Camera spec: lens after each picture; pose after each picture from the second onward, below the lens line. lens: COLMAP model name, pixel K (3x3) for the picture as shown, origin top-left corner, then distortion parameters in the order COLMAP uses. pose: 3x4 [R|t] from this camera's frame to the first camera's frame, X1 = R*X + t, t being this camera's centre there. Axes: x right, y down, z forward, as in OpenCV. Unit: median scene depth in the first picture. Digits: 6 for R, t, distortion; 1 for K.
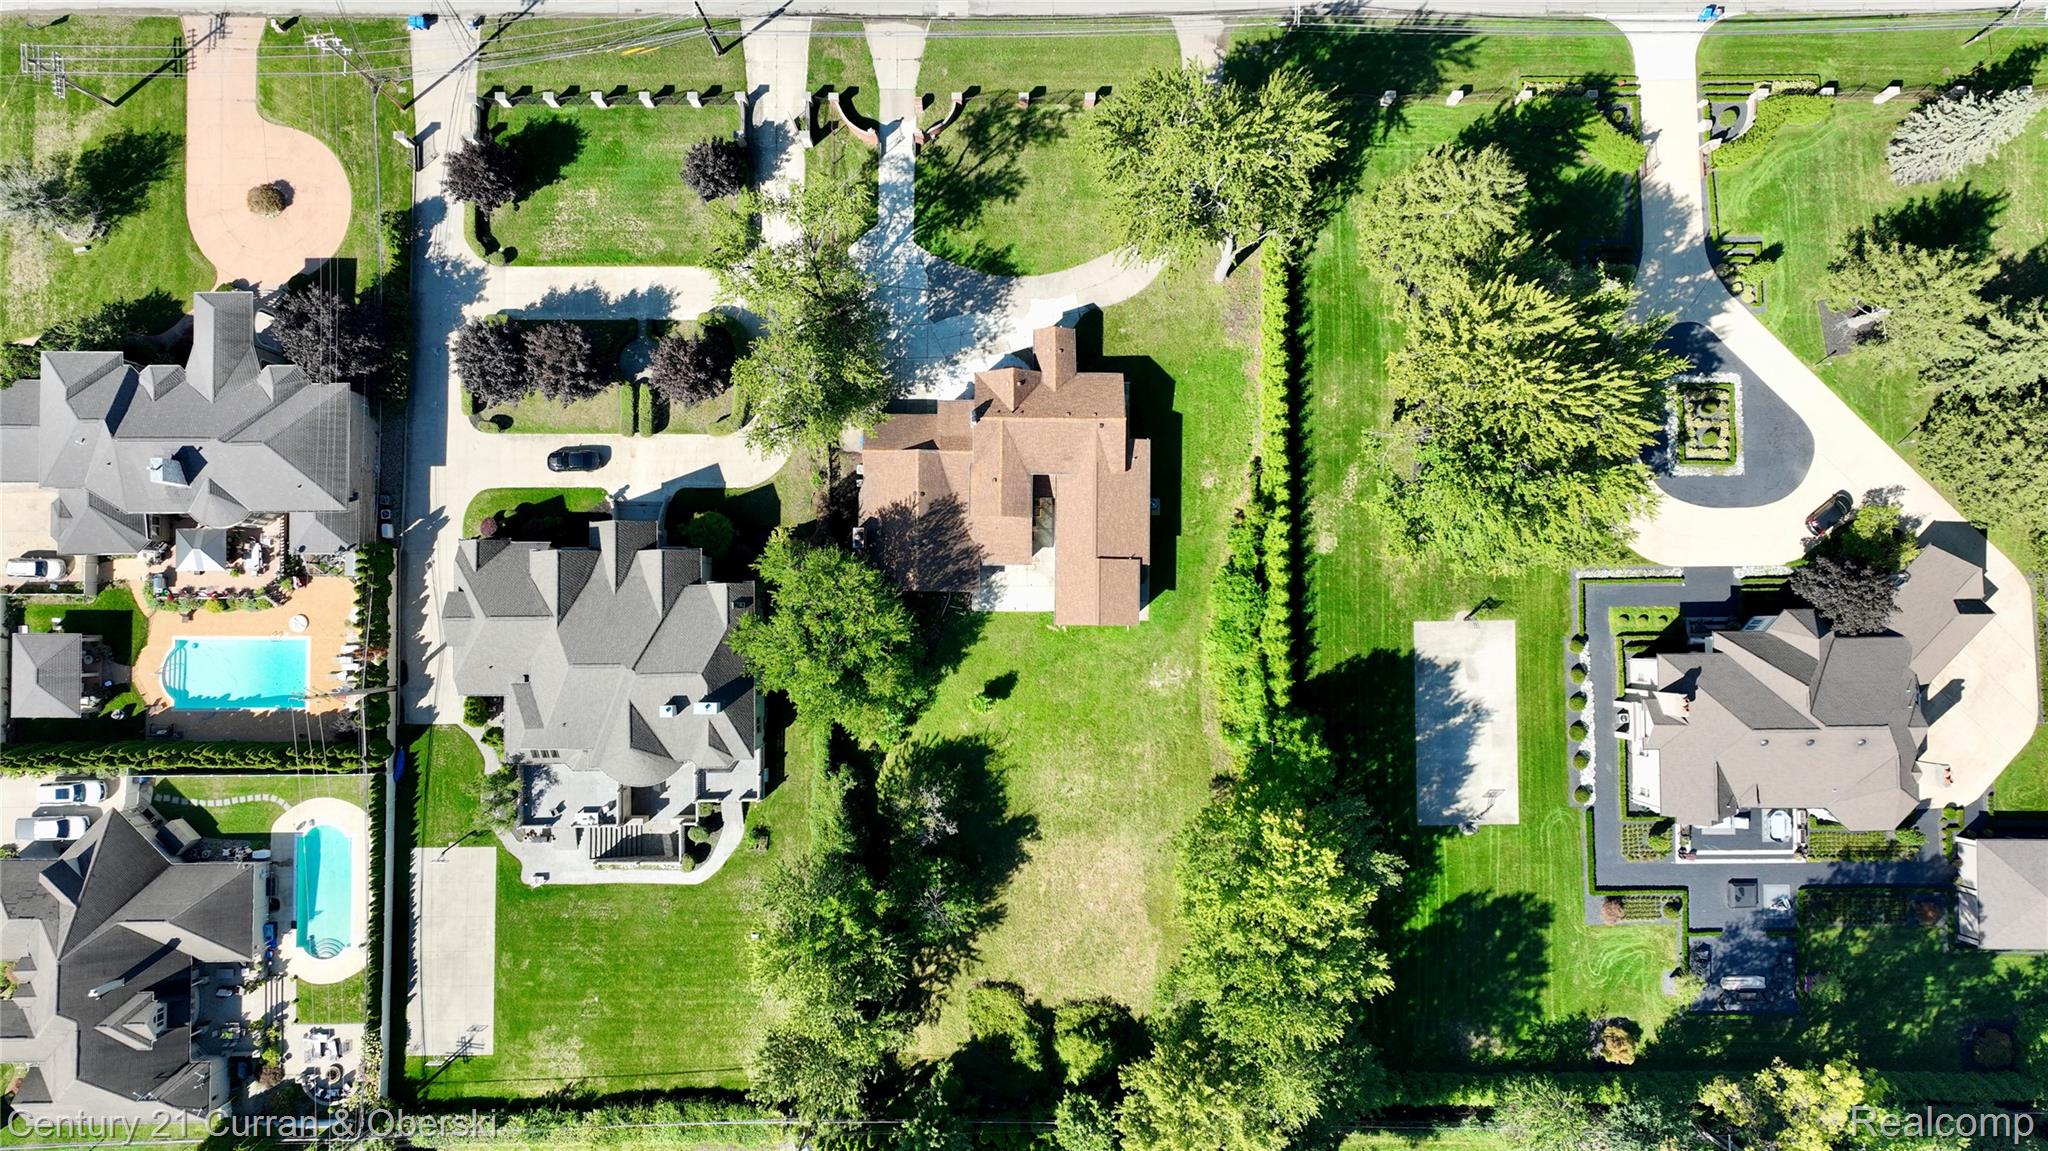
lens RADIAL K [[1448.0, 0, 1023.3], [0, 1448.0, 573.3], [0, 0, 1]] dist [0.000292, 0.000097]
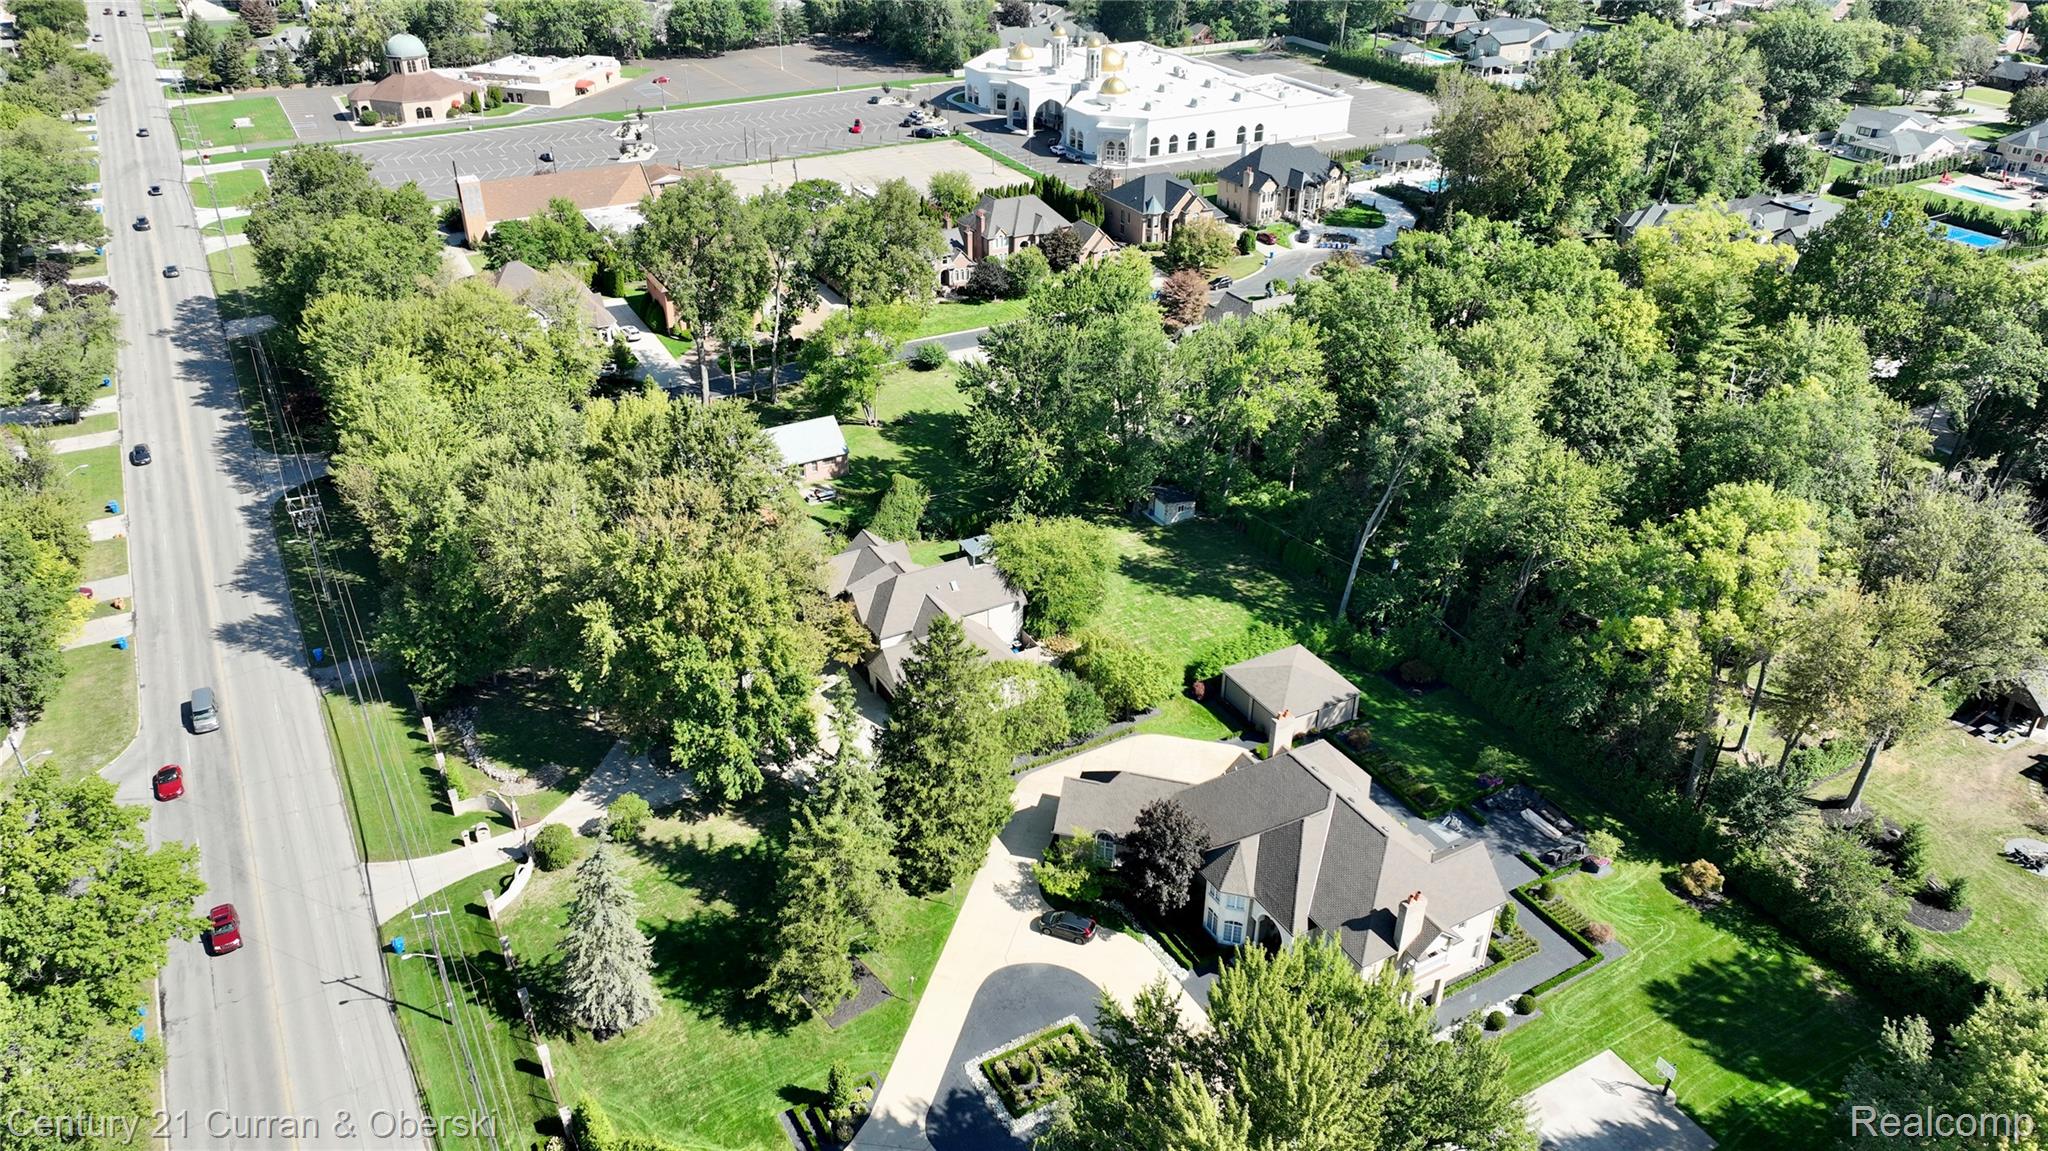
lens RADIAL K [[1448.0, 0, 1023.6], [0, 1448.0, 577.0], [0, 0, 1]] dist [0.000292, 0.000097]
pose [[-0.484152, -0.448170, 0.751492, 0.019703], [0.874118, -0.209532, 0.438194, -0.393307], [-0.038924, 0.869045, 0.493199, 0.400664]]
